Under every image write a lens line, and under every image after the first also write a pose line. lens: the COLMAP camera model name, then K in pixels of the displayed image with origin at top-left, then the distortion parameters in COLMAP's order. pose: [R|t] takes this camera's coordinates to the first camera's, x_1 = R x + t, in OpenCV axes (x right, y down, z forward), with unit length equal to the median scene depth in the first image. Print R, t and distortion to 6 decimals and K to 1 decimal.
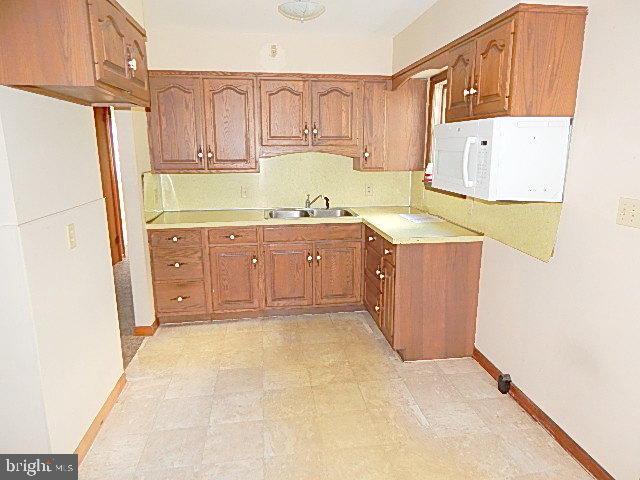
lens RADIAL K [[413.5, 0, 320.0], [0, 413.5, 240.0], [0, 0, 1]] dist [-0.000108, 0.000164]
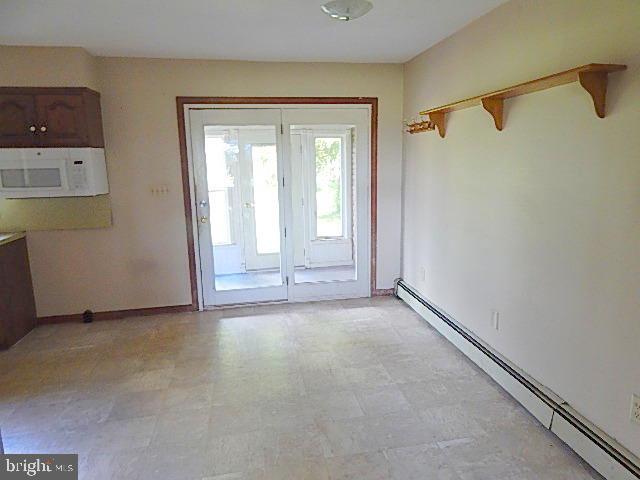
lens RADIAL K [[413.5, 0, 320.0], [0, 413.5, 240.0], [0, 0, 1]] dist [-0.000108, 0.000164]
pose [[-0.031936, -0.185356, 0.982152, -1.152988], [0.237584, 0.953080, 0.187595, -0.009336], [-0.970842, 0.239334, 0.013600, 0.088264]]
